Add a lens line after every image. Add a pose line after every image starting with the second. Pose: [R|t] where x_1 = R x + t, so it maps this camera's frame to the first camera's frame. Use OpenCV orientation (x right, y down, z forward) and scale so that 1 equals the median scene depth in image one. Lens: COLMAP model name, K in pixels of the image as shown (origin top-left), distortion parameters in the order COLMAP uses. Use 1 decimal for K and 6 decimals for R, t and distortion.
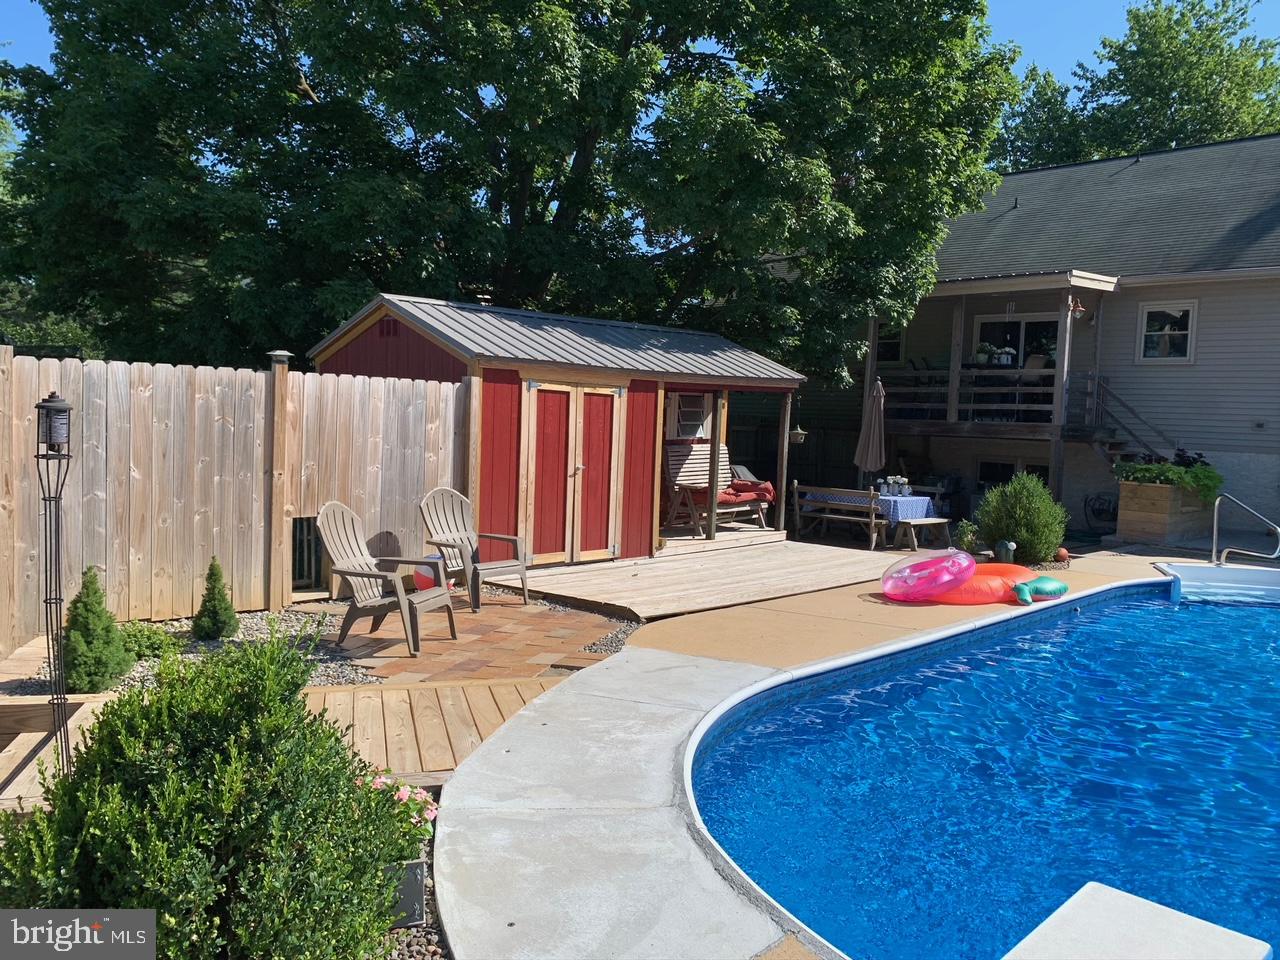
lens RADIAL K [[969.5, 0, 643.2], [0, 969.5, 488.1], [0, 0, 1]] dist [0.013426, -0.011704]
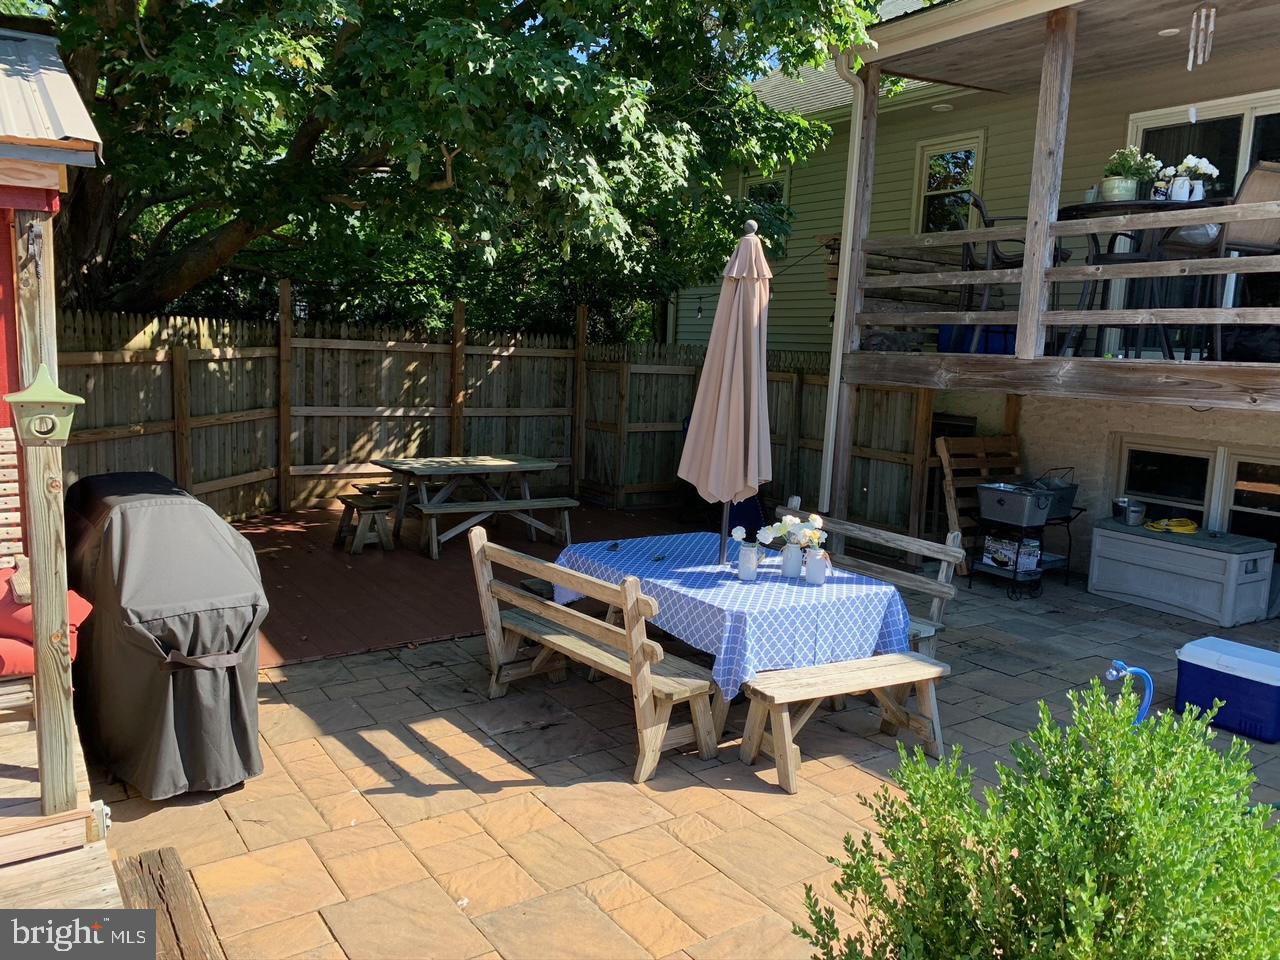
lens RADIAL K [[976.1, 0, 639.5], [0, 976.1, 474.1], [0, 0, 1]] dist [0.002966, 0.000197]
pose [[0.980769, 0.026926, -0.193304, 0.244406], [-0.017382, 0.998552, 0.050904, -0.039909], [0.194394, -0.046565, 0.979818, 0.591108]]
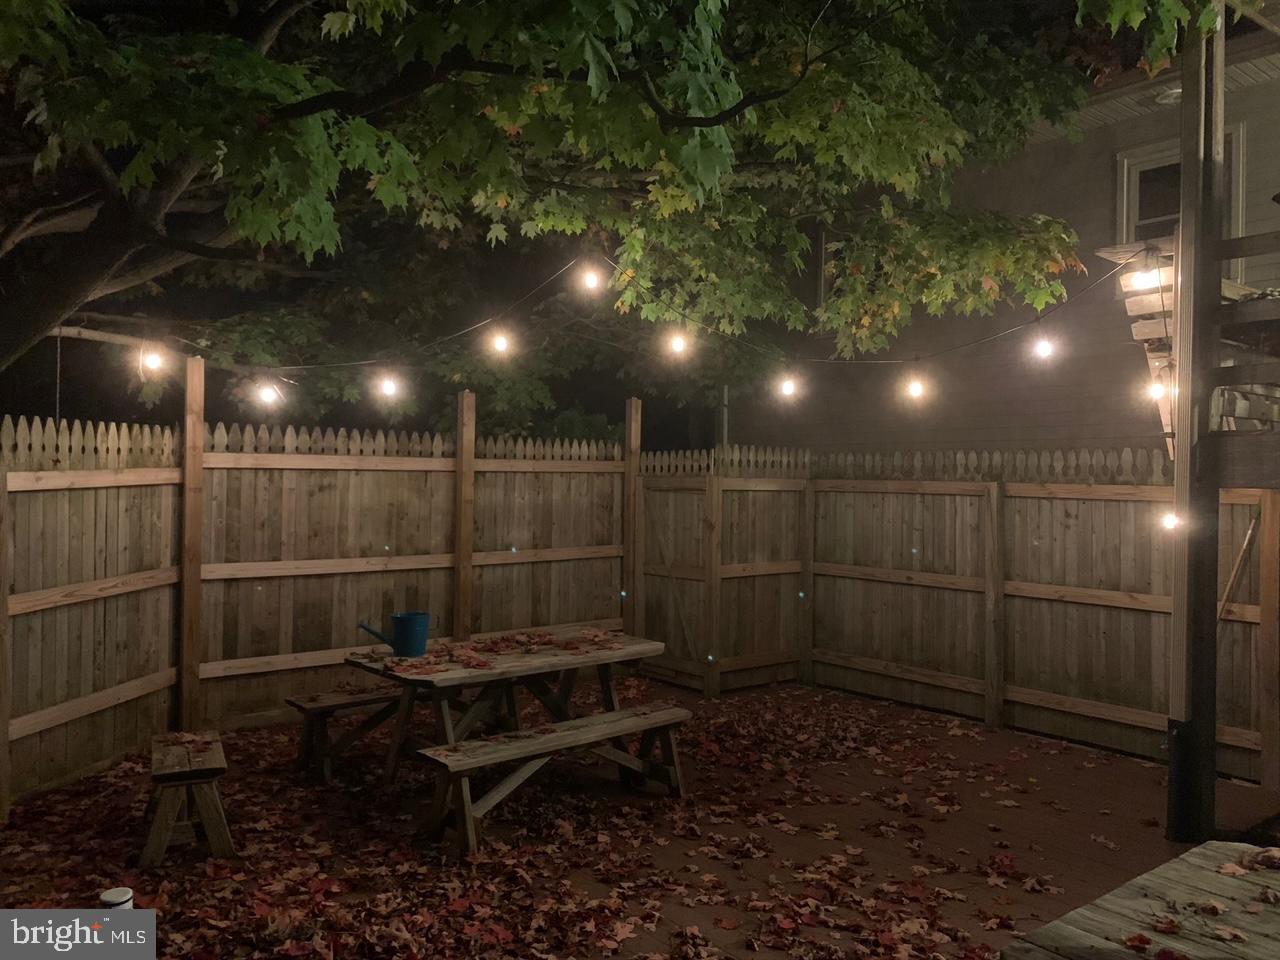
lens RADIAL K [[976.1, 0, 639.5], [0, 976.1, 474.1], [0, 0, 1]] dist [0.002966, 0.000197]
pose [[0.993029, -0.032114, -0.113414, 0.120704], [0.023422, 0.996744, -0.077154, -0.048714], [0.115522, 0.073960, 0.990548, 0.796460]]
